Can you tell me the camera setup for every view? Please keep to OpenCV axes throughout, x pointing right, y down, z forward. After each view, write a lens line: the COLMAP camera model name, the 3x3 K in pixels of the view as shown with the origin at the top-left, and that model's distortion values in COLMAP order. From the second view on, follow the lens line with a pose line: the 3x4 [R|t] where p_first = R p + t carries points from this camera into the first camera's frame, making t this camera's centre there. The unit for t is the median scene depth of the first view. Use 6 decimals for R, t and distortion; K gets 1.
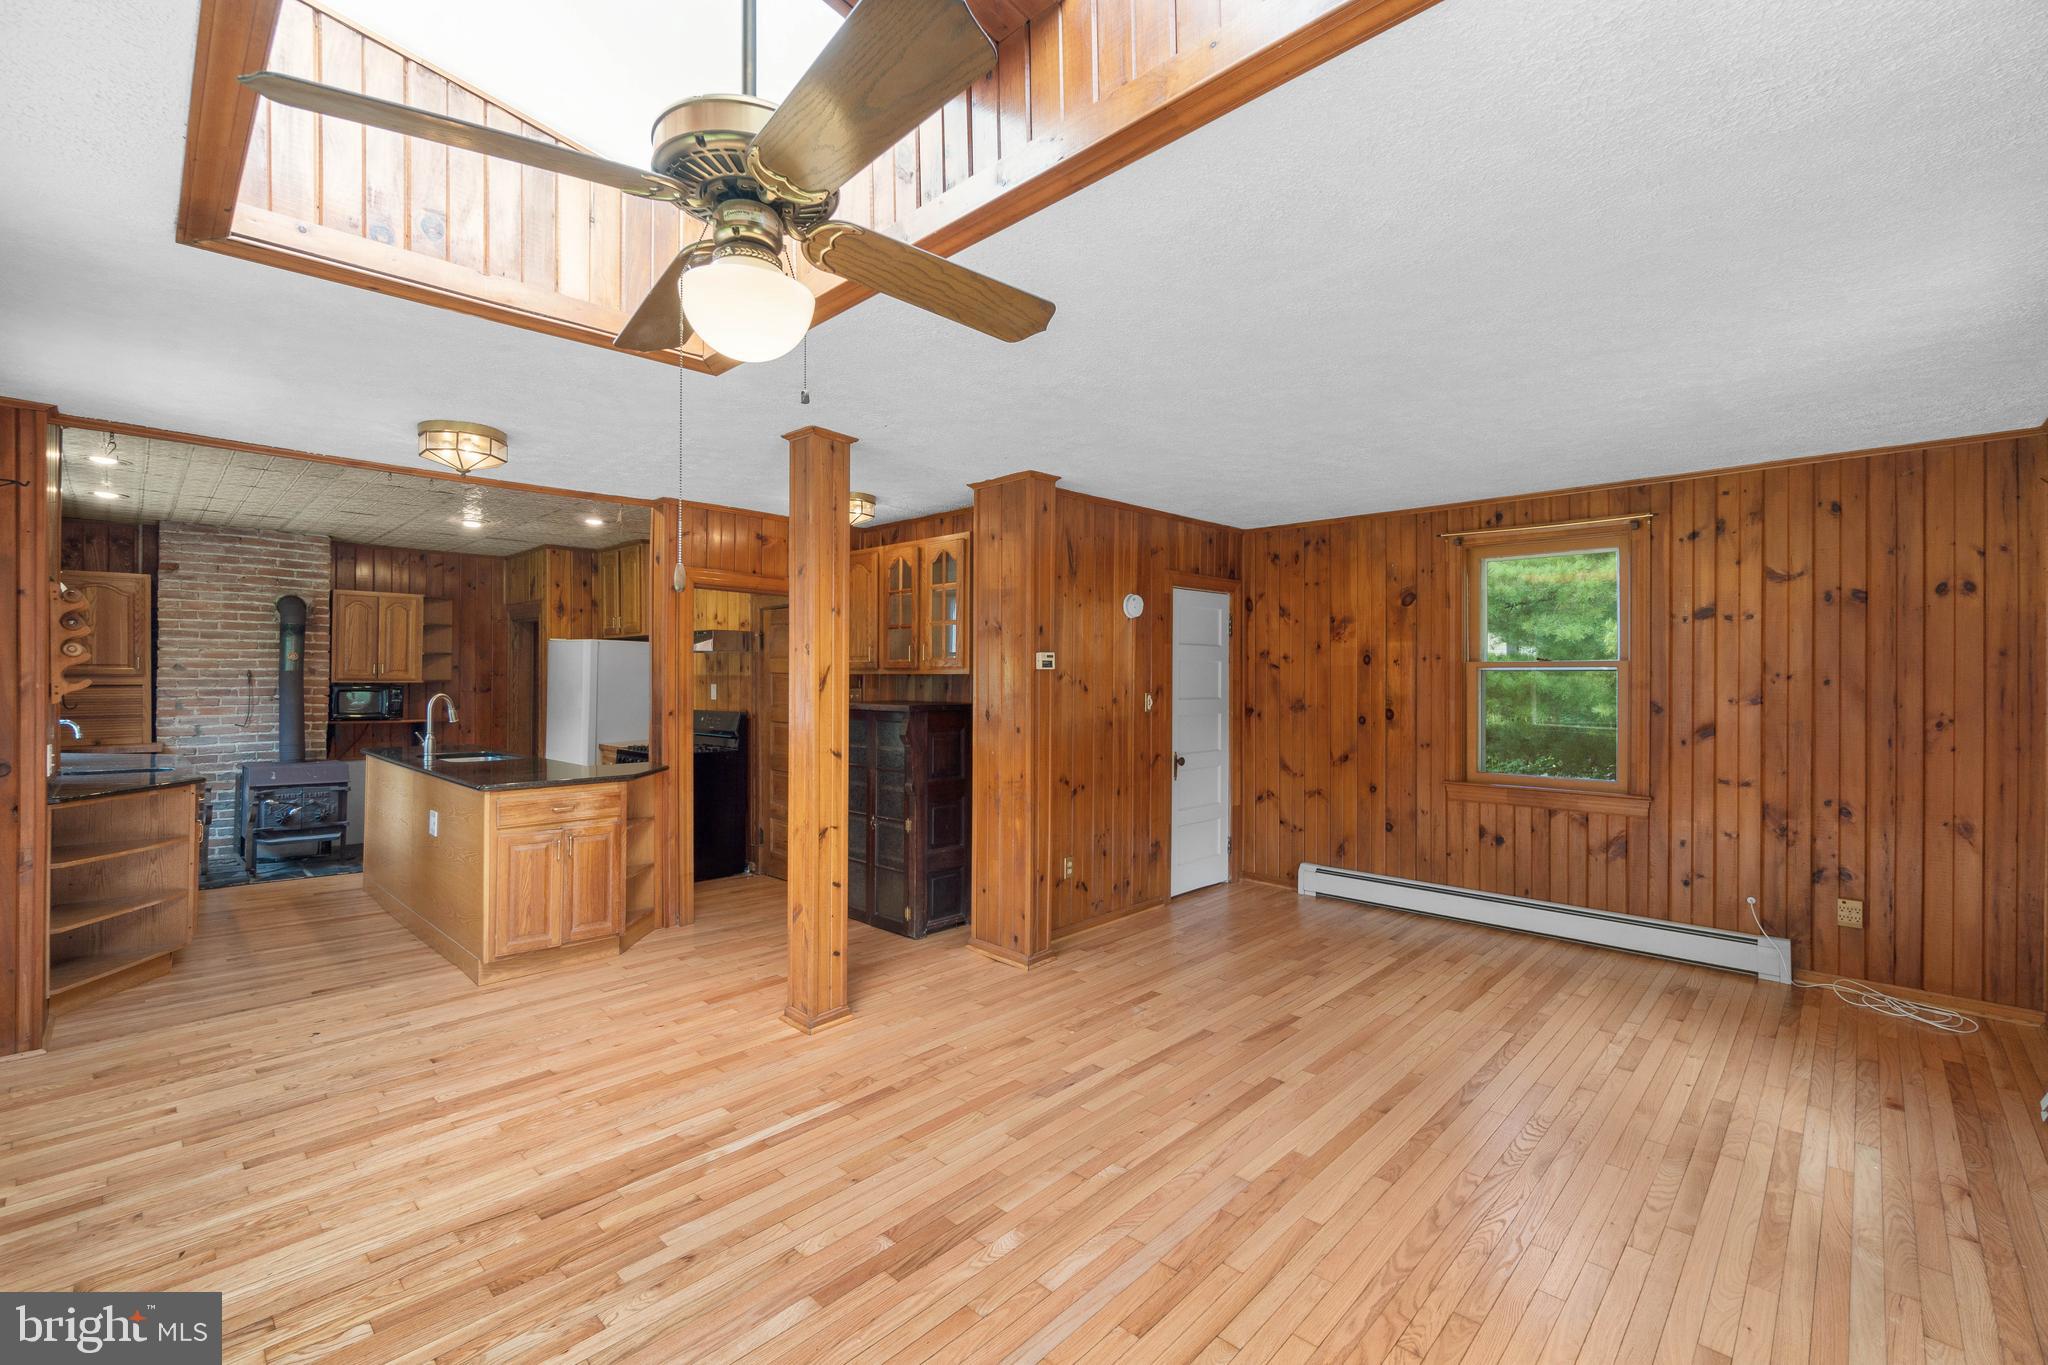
lens RADIAL K [[890.8, 0, 1015.6], [0, 890.8, 683.7], [0, 0, 1]] dist [0.001335, 0.000471]
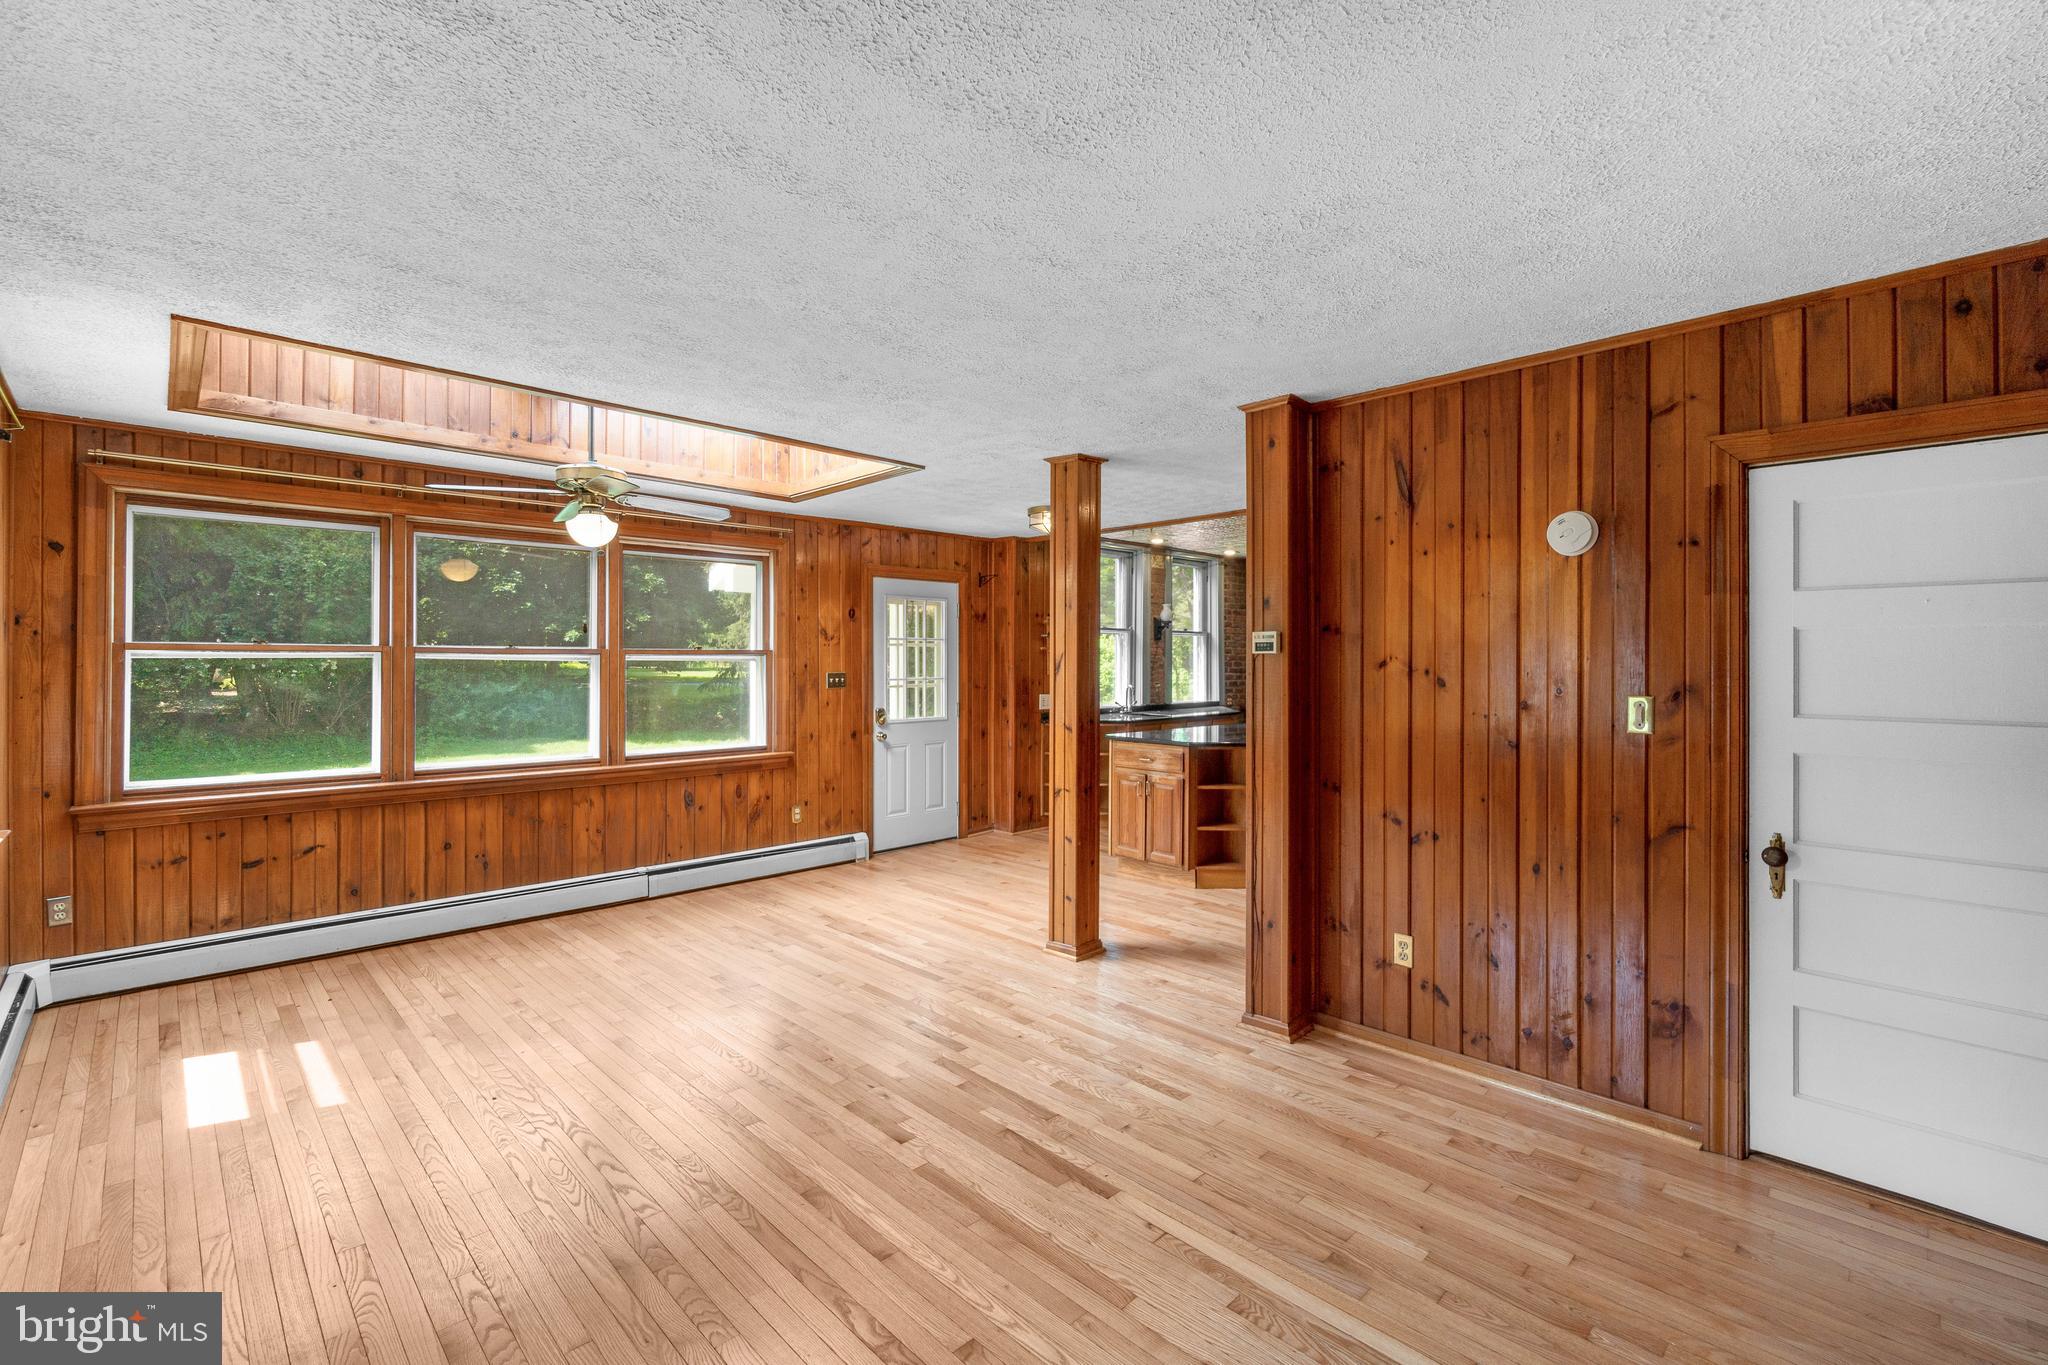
lens RADIAL K [[890.8, 0, 1016.1], [0, 890.8, 662.8], [0, 0, 1]] dist [0.001335, 0.000471]
pose [[-0.037929, 0.000312, -0.999280, 0.558332], [-0.006435, 0.999979, 0.000556, -0.004891], [0.999260, 0.006452, -0.037926, 0.556865]]
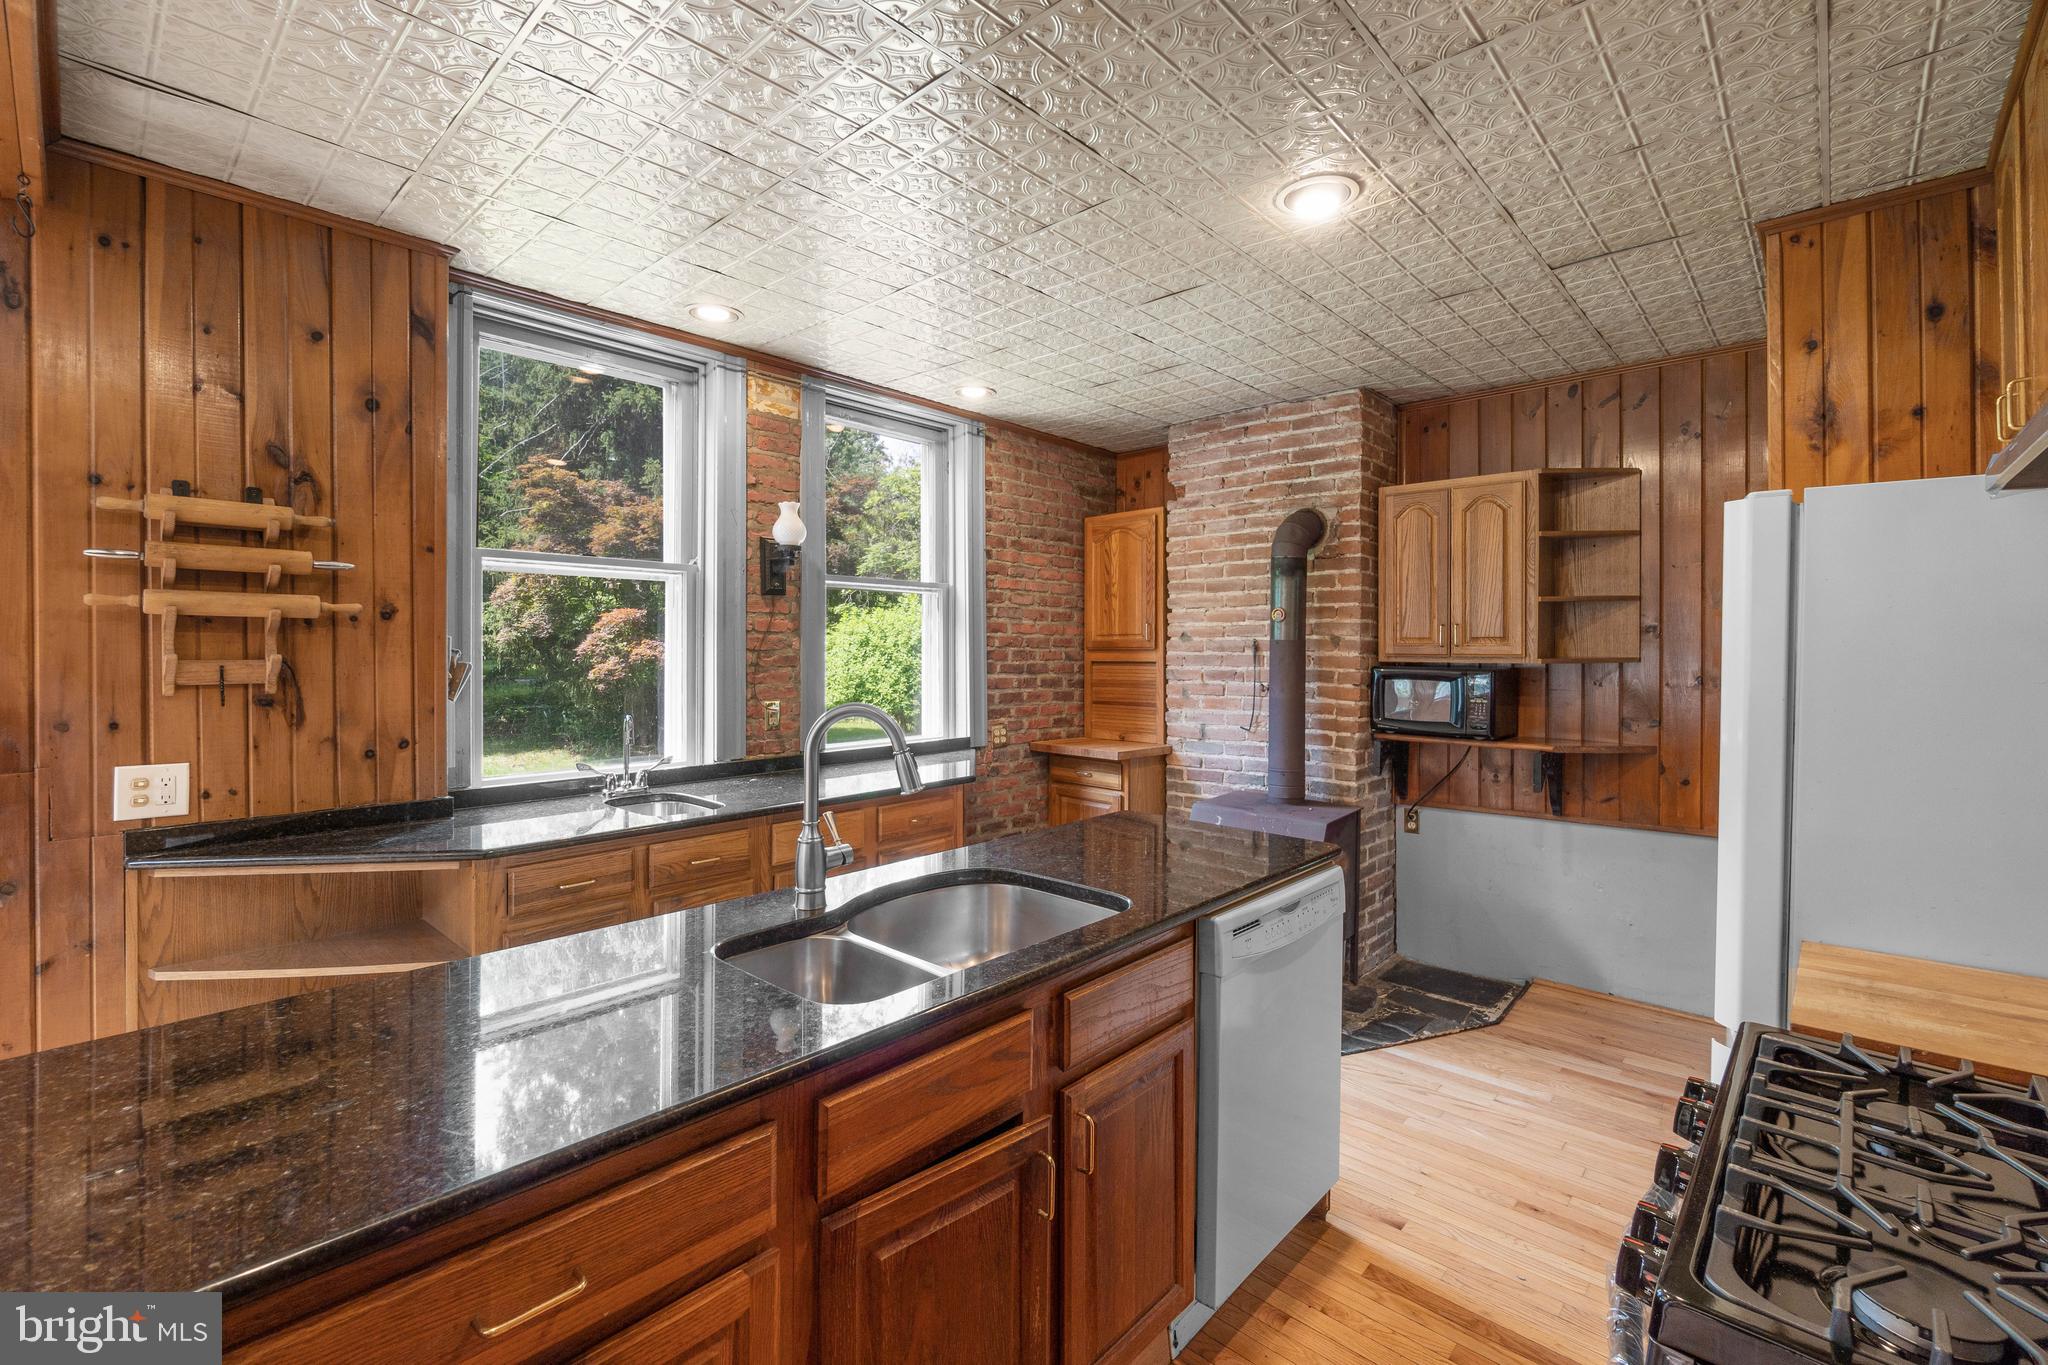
lens RADIAL K [[890.8, 0, 1023.8], [0, 890.8, 649.3], [0, 0, 1]] dist [0.001335, 0.000471]
pose [[0.012700, 0.002627, -0.999916, -0.258521], [-0.005125, 0.999984, 0.002562, -0.010042], [0.999906, 0.005092, 0.012713, 0.866340]]
